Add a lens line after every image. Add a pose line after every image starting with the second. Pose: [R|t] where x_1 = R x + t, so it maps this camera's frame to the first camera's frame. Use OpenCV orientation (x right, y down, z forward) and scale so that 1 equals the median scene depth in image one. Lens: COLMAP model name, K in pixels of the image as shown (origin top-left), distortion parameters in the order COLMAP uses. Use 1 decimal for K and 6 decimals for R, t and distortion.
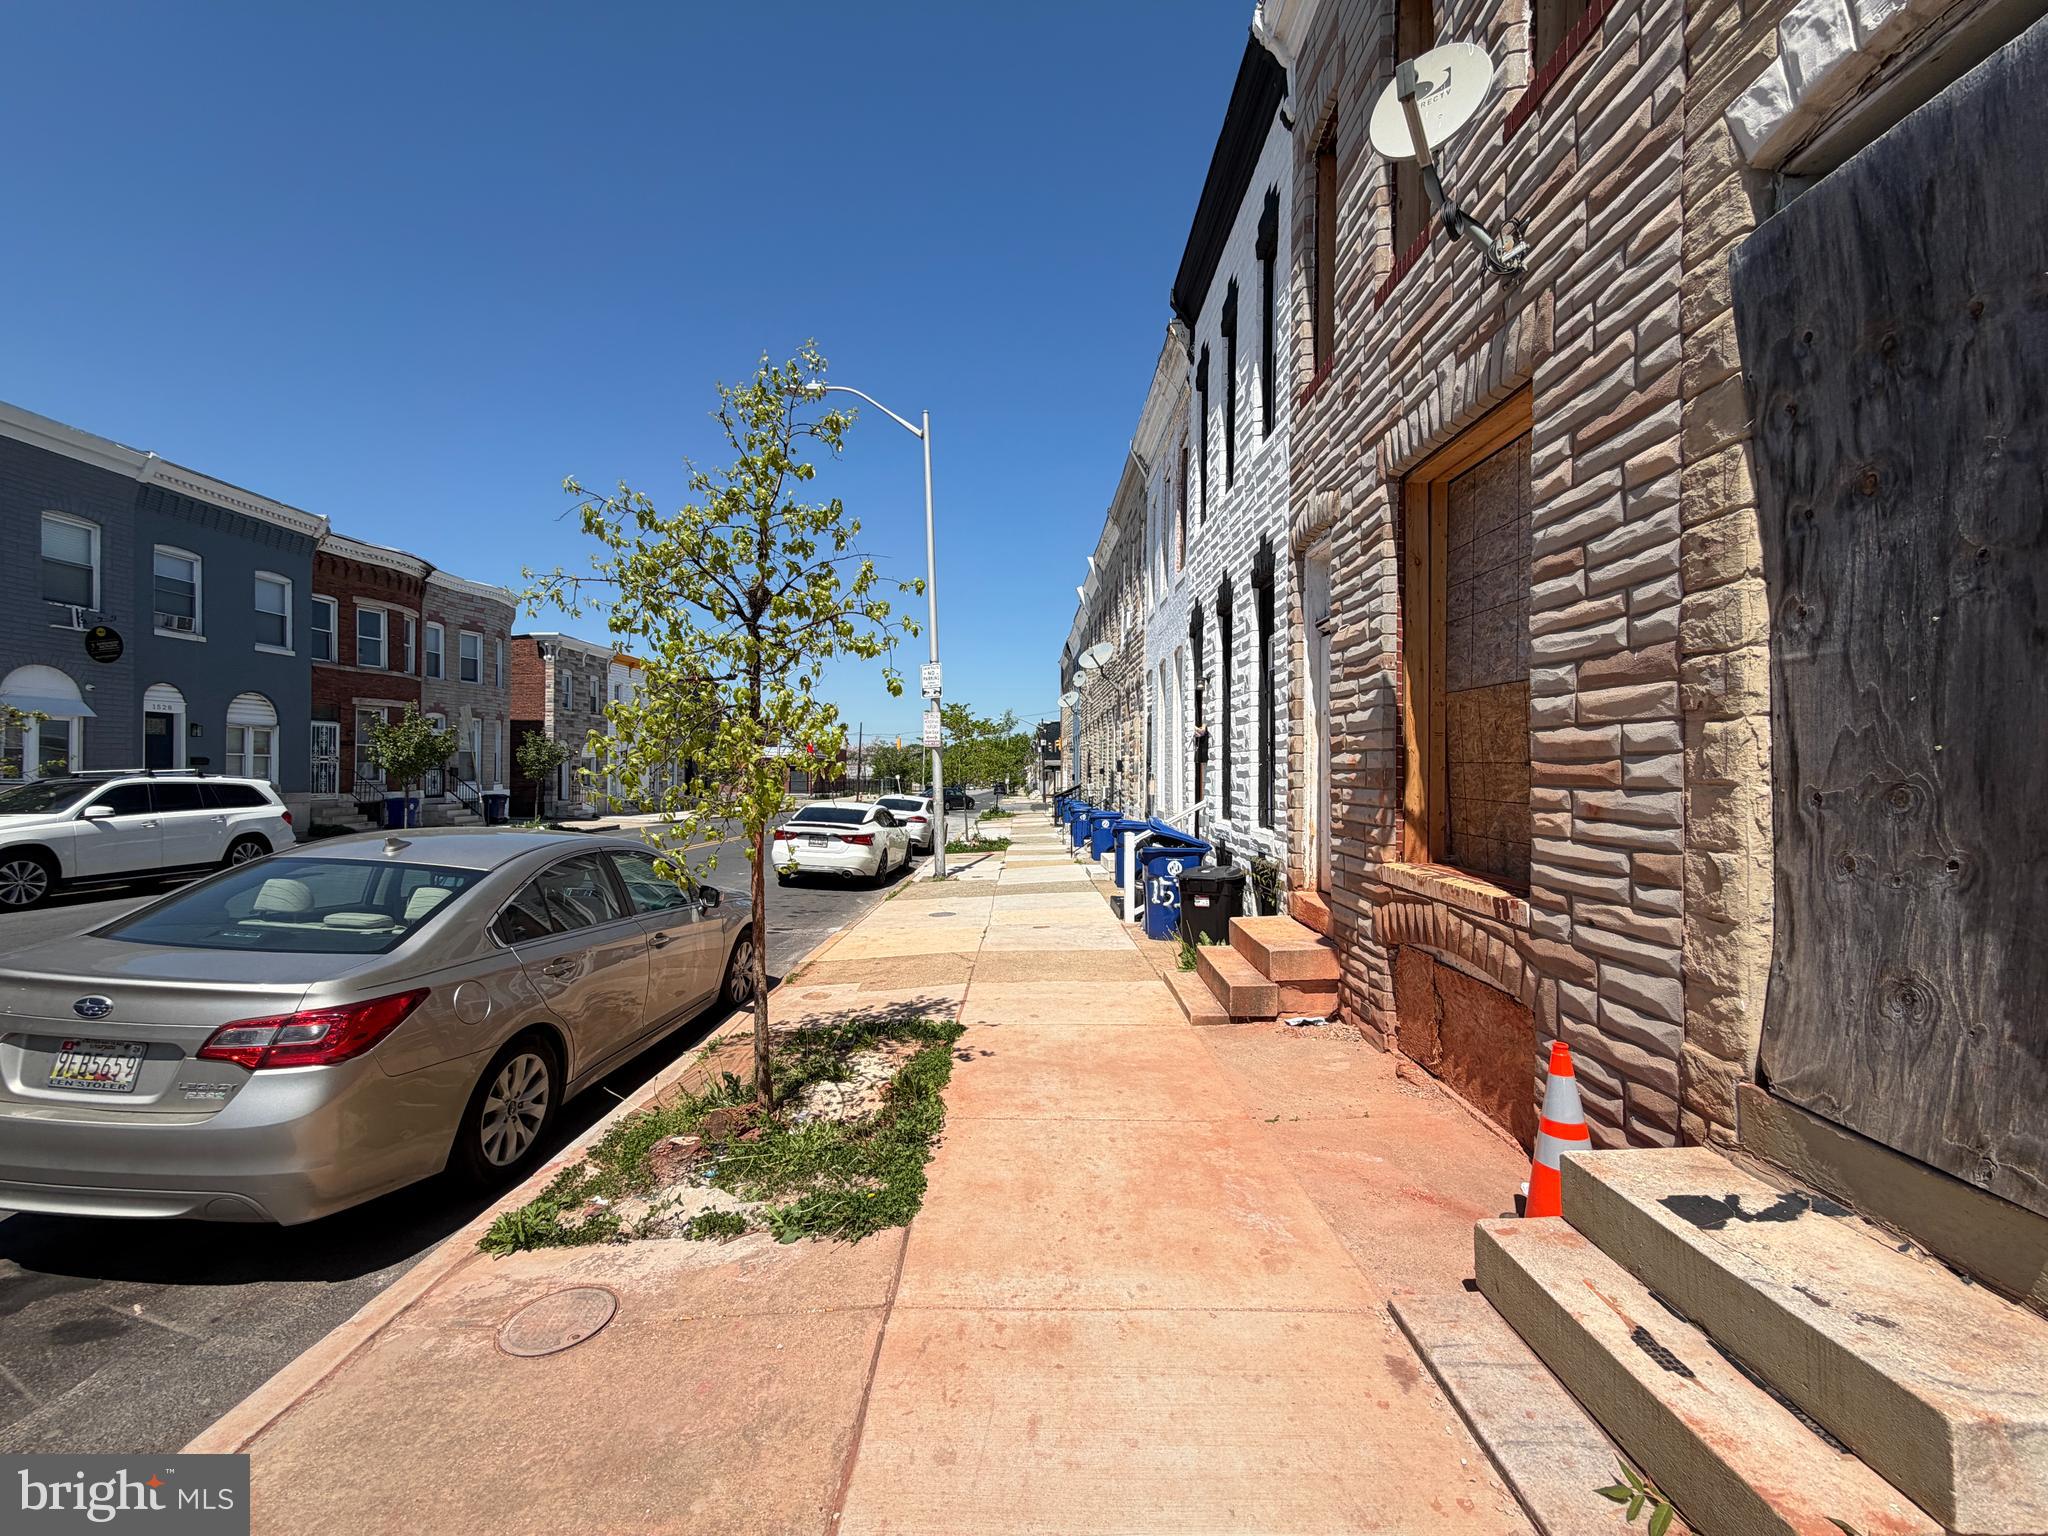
lens RADIAL K [[815.0, 0, 1018.9], [0, 815.0, 770.2], [0, 0, 1]] dist [-0.000005, -0.000192]
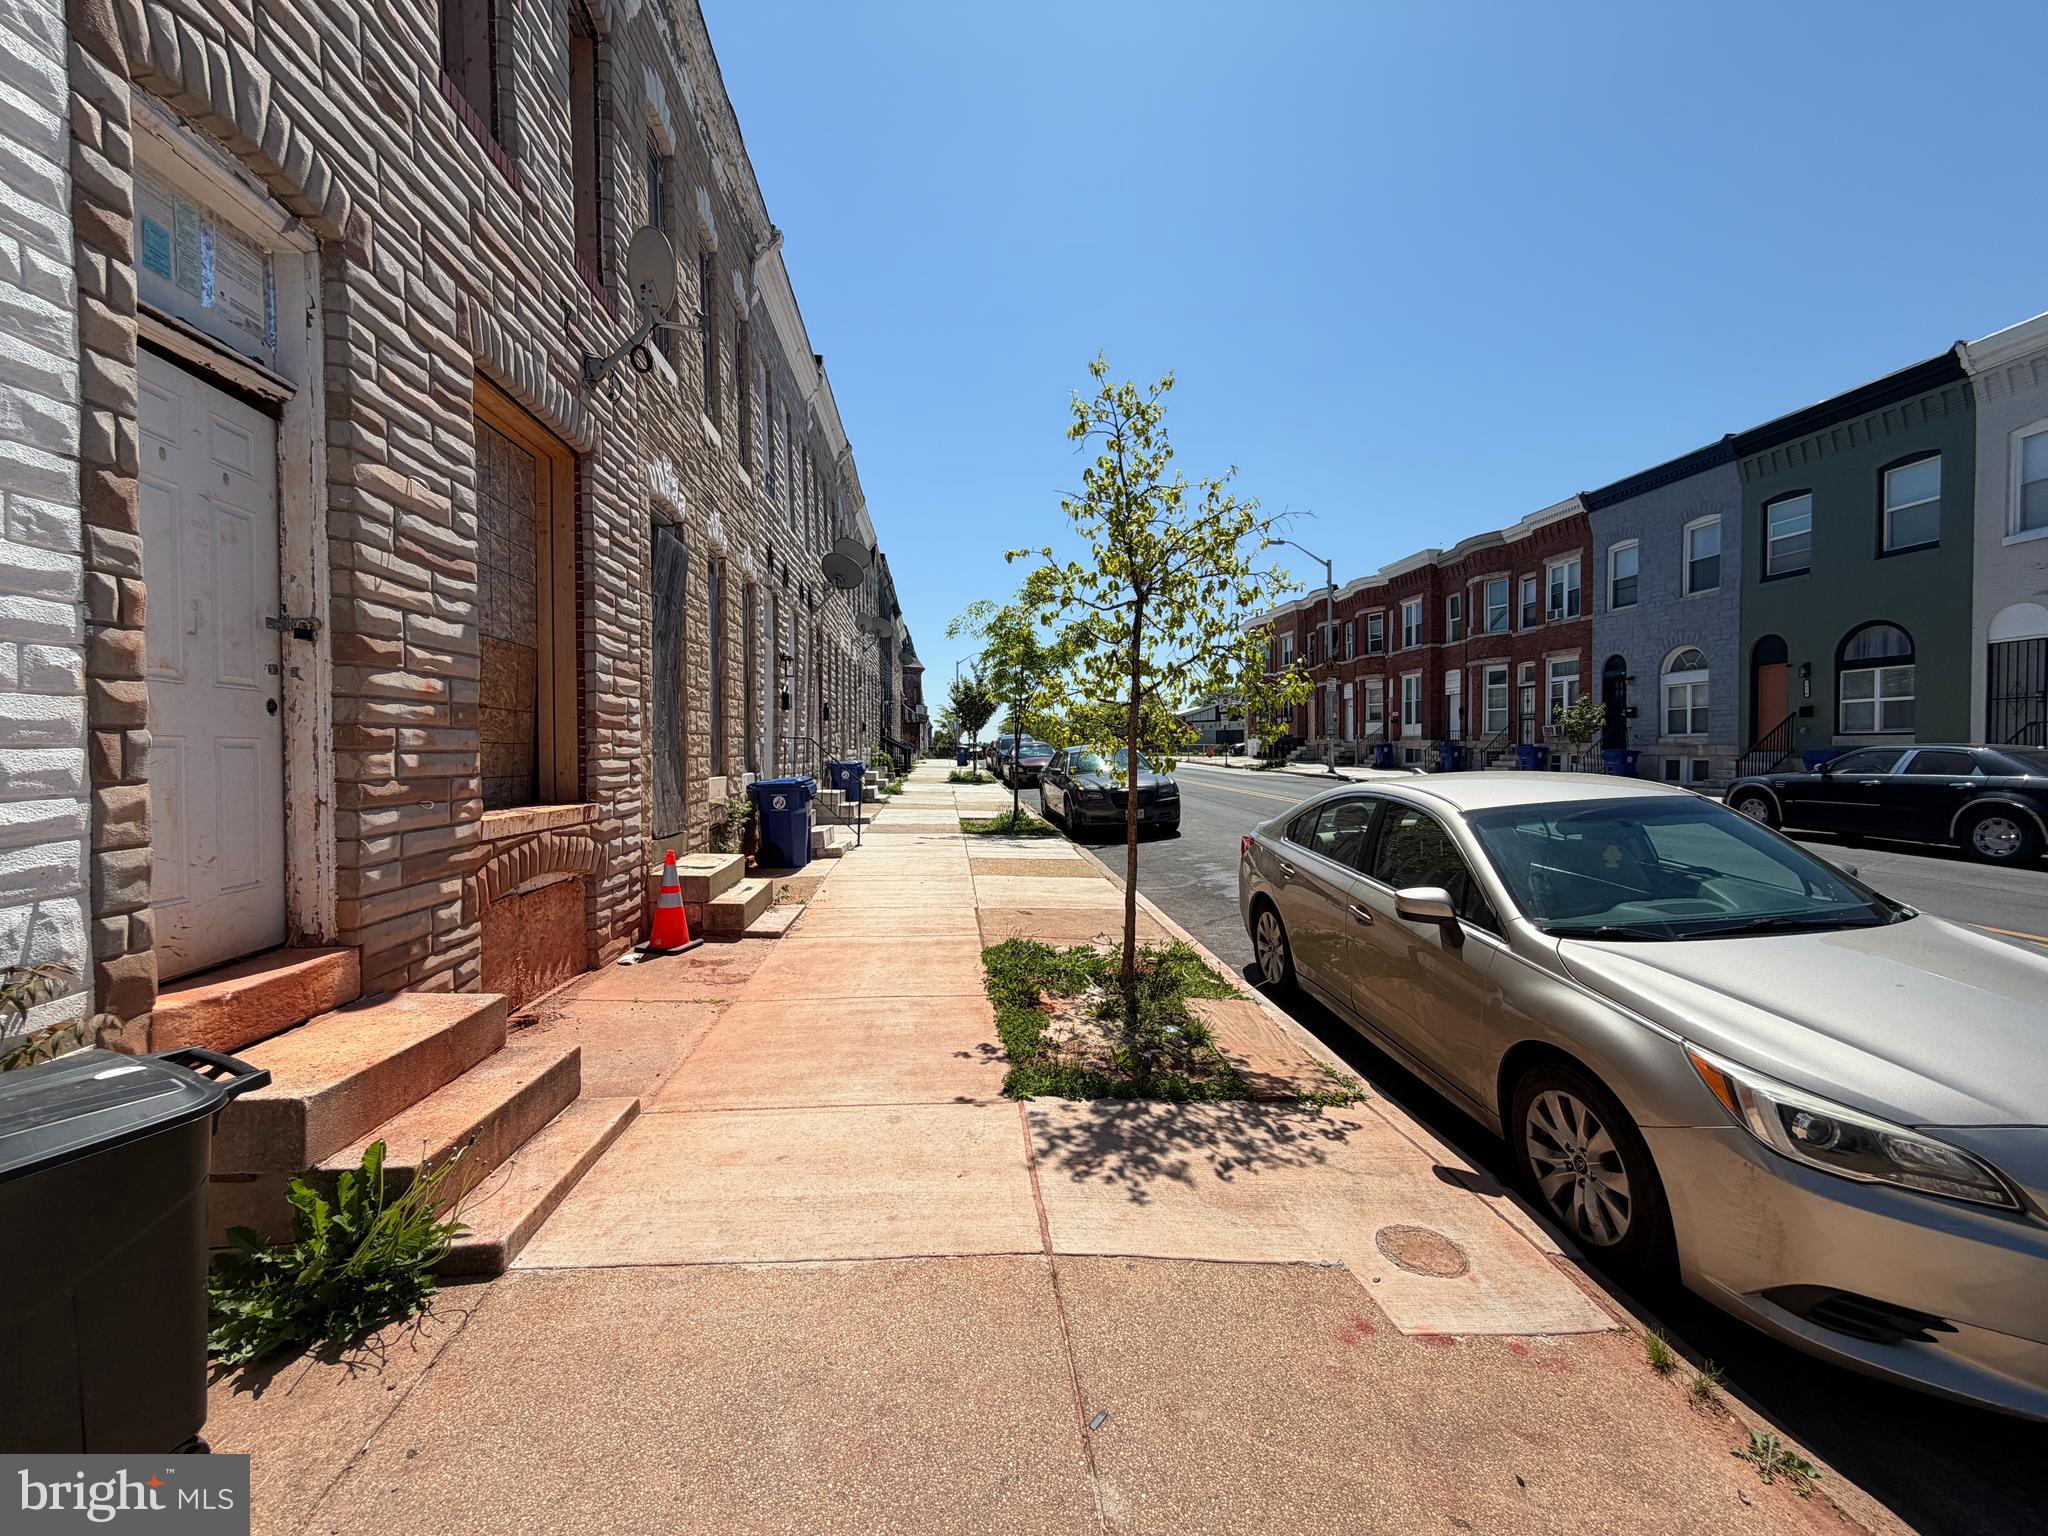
lens RADIAL K [[815.0, 0, 1018.9], [0, 815.0, 770.2], [0, 0, 1]] dist [-0.000005, -0.000192]
pose [[-0.995203, 0.001960, -0.097815, -0.026681], [-0.000616, 0.999654, 0.026289, 0.068481], [0.097833, 0.026223, -0.994857, 3.018808]]
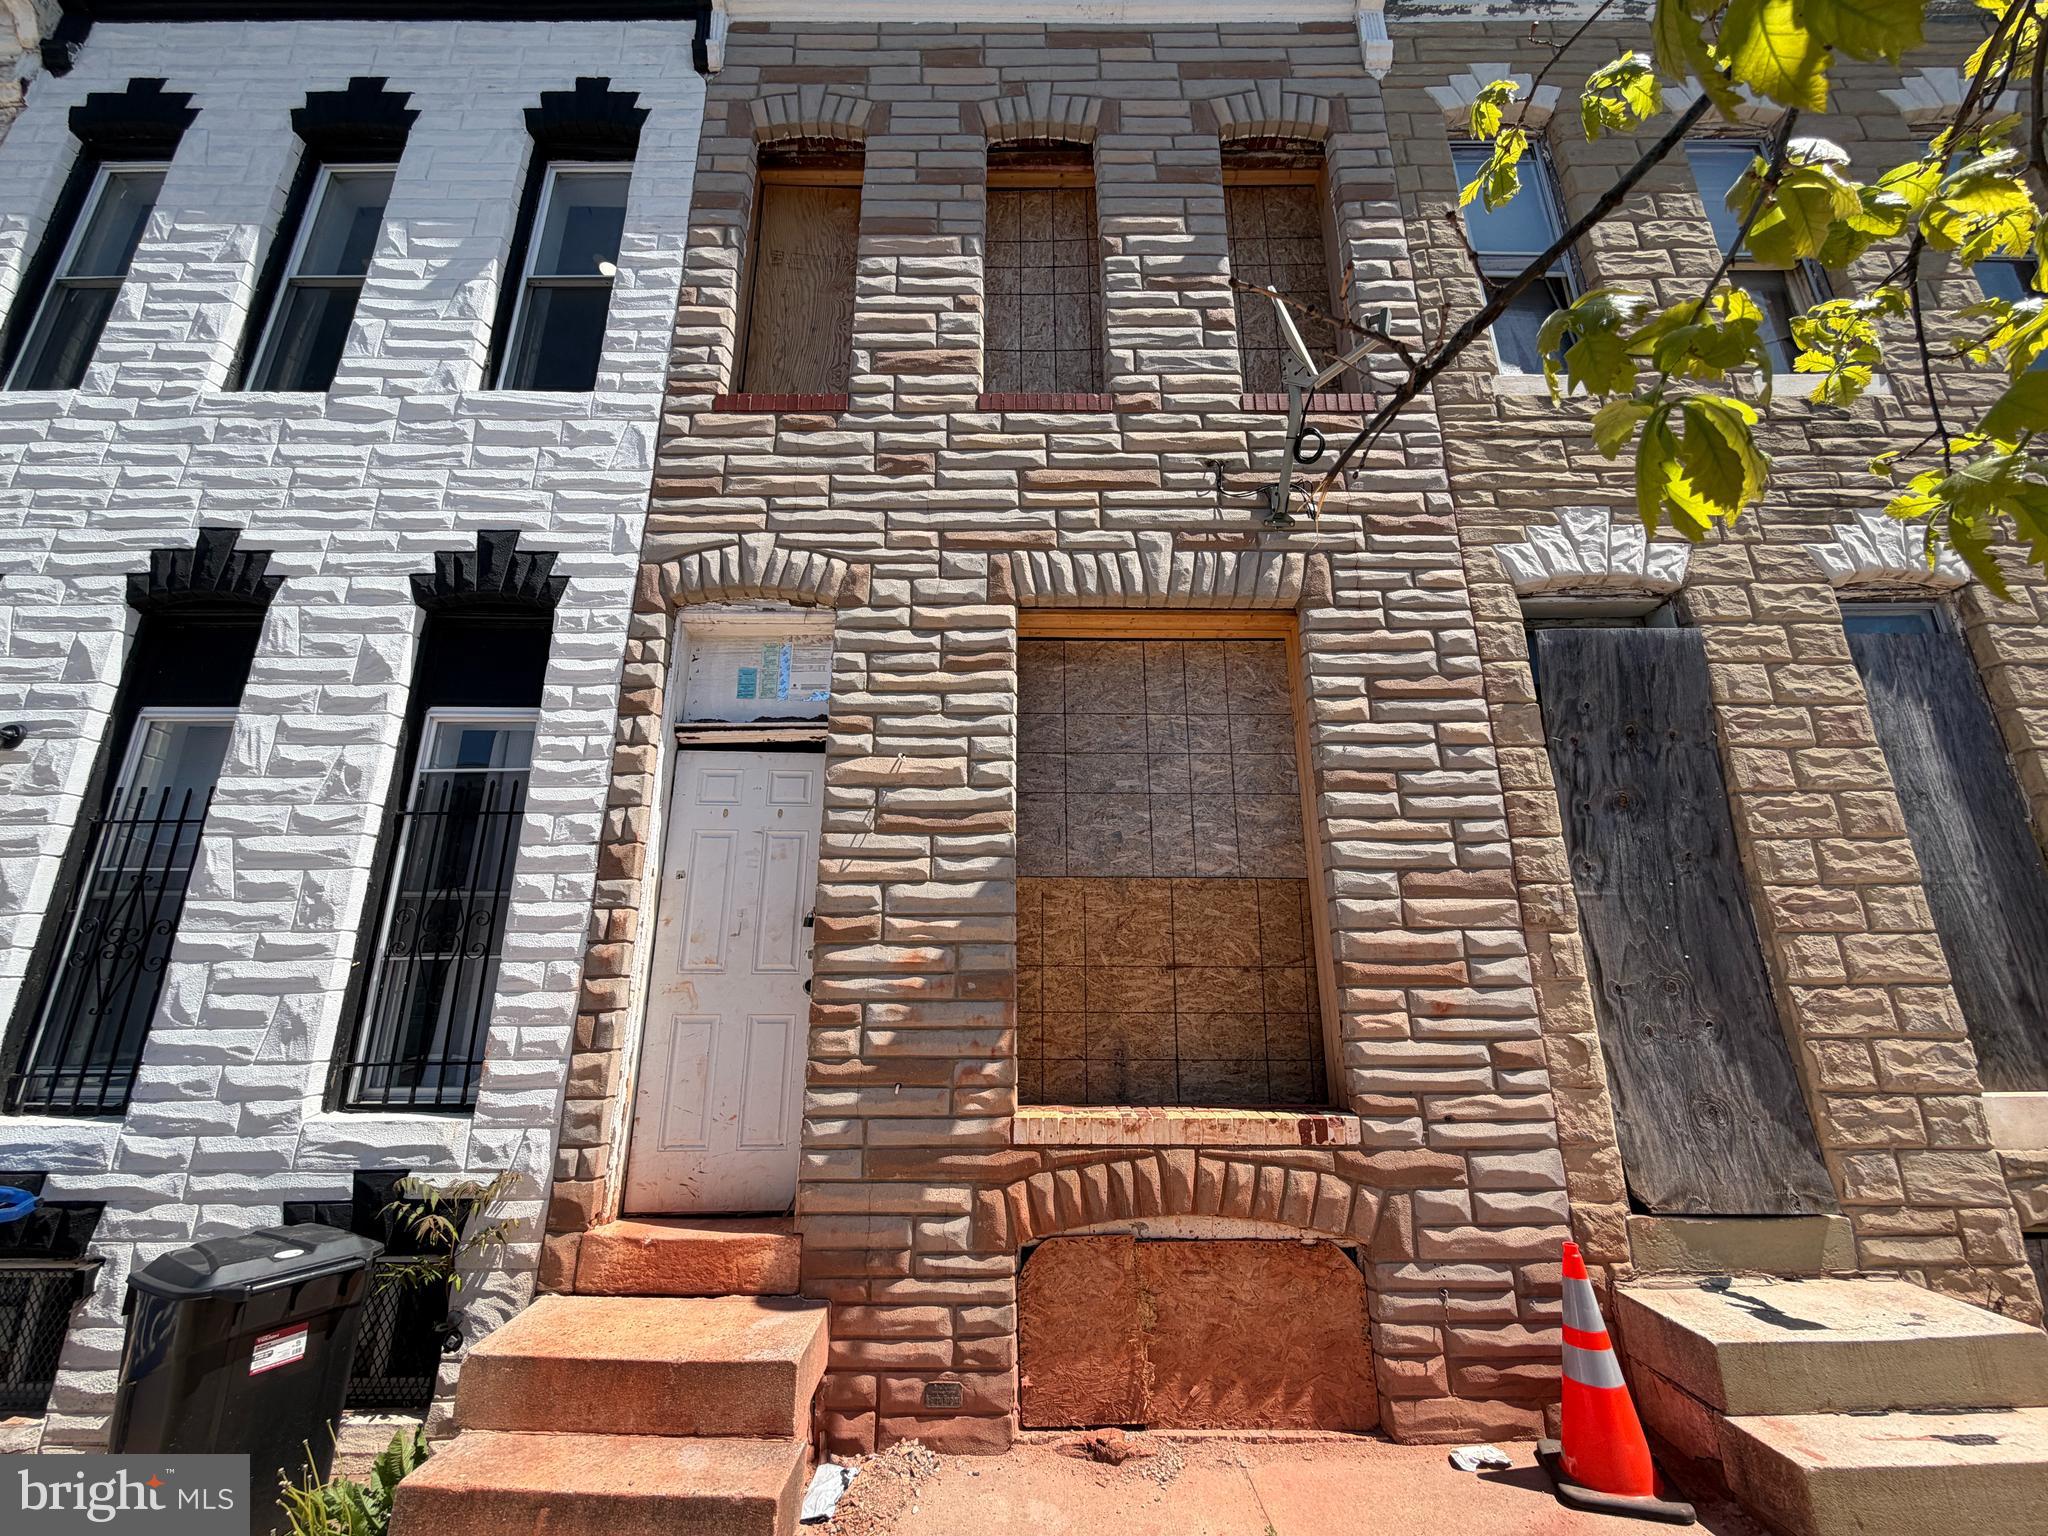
lens RADIAL K [[815.0, 0, 1018.9], [0, 815.0, 770.2], [0, 0, 1]] dist [-0.000005, -0.000192]
pose [[-0.007642, 0.272991, 0.961986, -0.448431], [0.005148, 0.962012, -0.272958, 0.038664], [-0.999958, 0.002867, -0.008757, 1.610054]]
